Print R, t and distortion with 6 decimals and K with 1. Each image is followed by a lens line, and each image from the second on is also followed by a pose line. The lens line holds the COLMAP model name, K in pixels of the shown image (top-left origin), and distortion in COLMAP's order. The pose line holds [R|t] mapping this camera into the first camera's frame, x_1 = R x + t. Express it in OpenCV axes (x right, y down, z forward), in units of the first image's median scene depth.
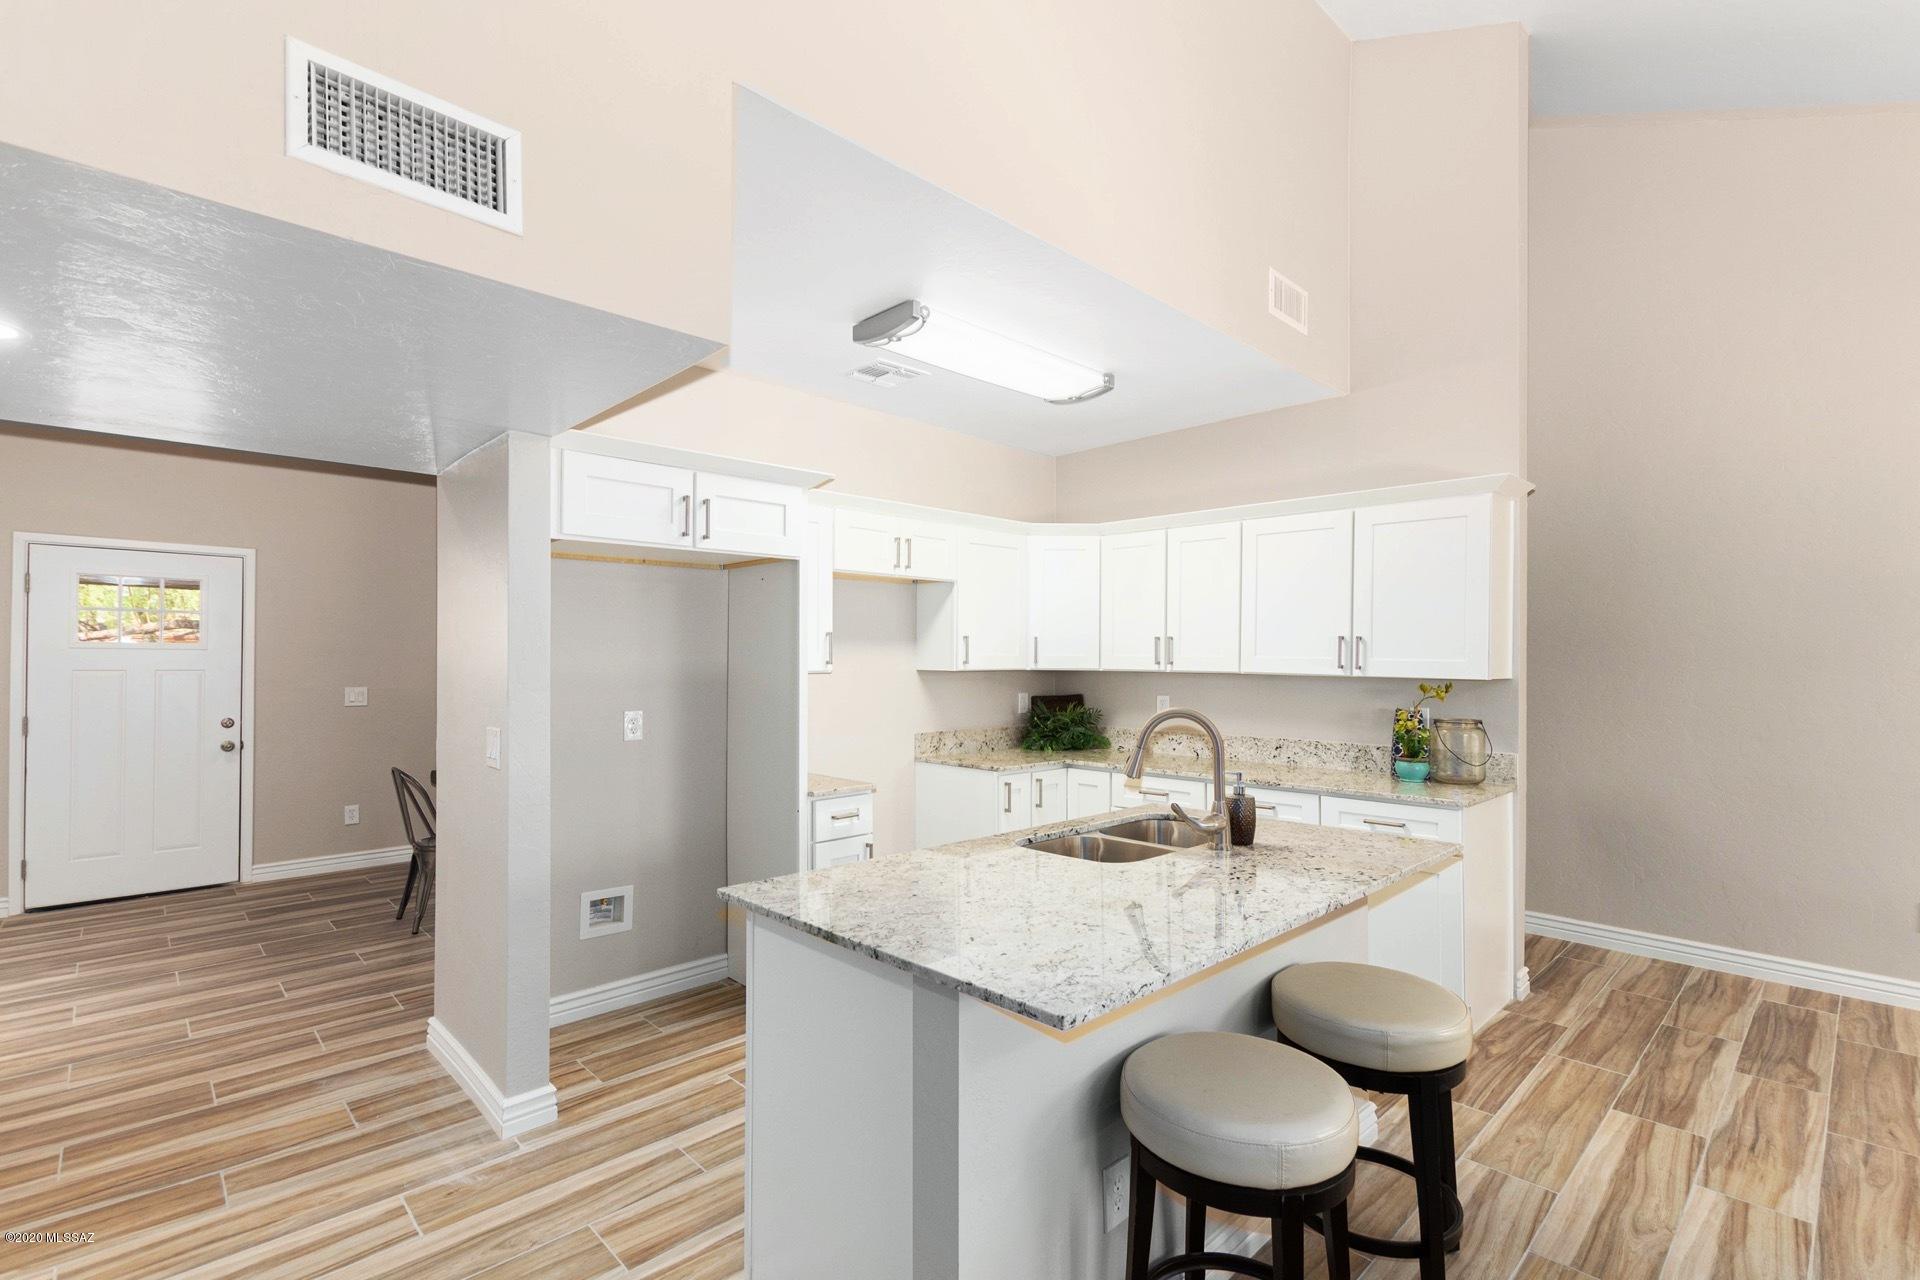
lens RADIAL K [[879.8, 0, 963.6], [0, 879.8, 643.2], [0, 0, 1]] dist [-0.000212, -0.001053]
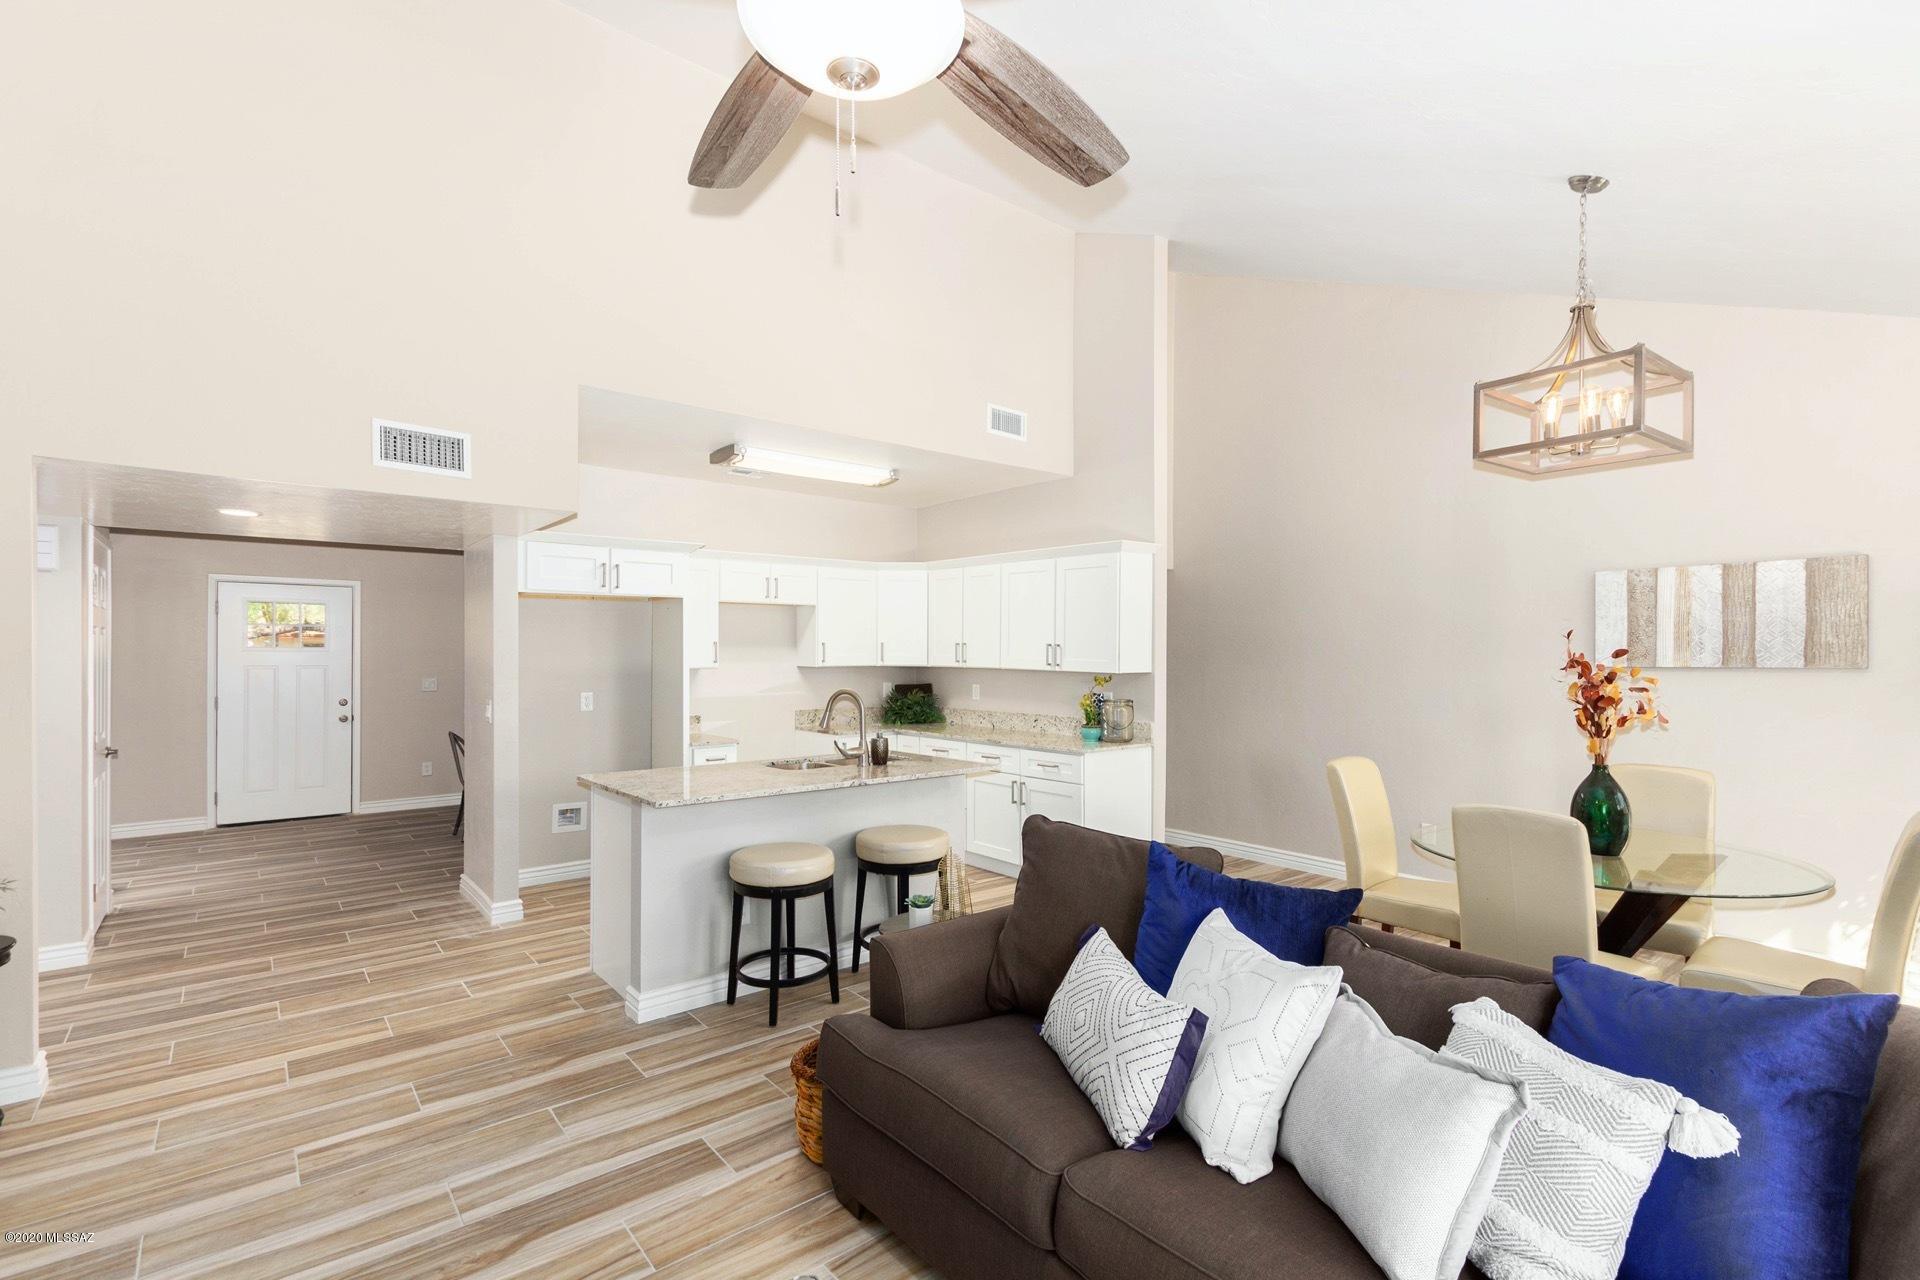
lens RADIAL K [[879.8, 0, 965.7], [0, 879.8, 641.3], [0, 0, 1]] dist [-0.000212, -0.001053]
pose [[0.997189, -0.001874, -0.074897, 0.402869], [0.002234, 0.999986, 0.004719, -0.020089], [0.074887, -0.004873, 0.997180, -0.503561]]
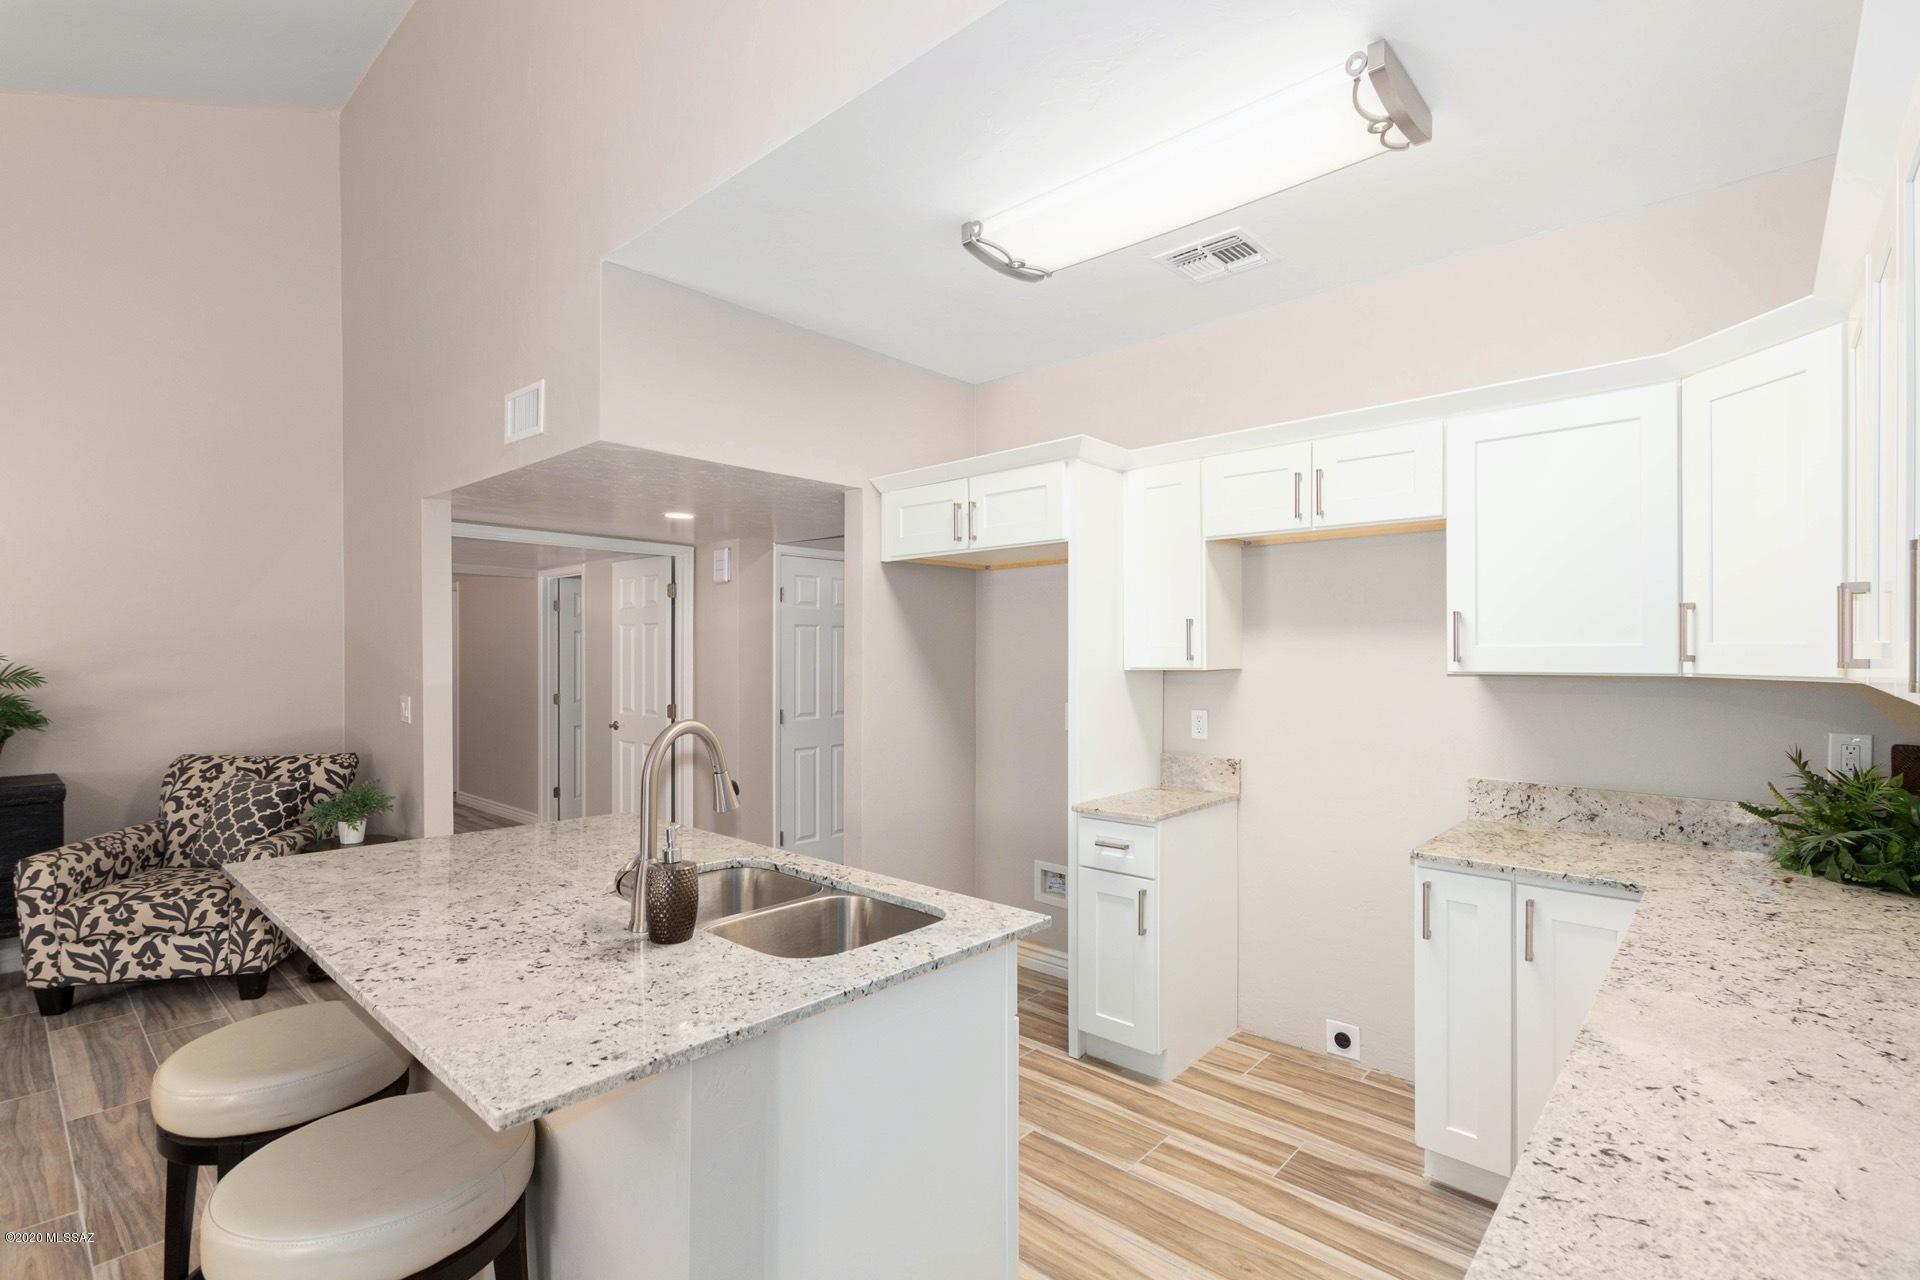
lens RADIAL K [[879.8, 0, 967.0], [0, 879.8, 664.4], [0, 0, 1]] dist [-0.000212, -0.001053]
pose [[0.080883, 0.004418, -0.996714, 0.616538], [0.013327, 0.999896, 0.005513, 0.022143], [0.996635, -0.013729, 0.080815, 0.753469]]
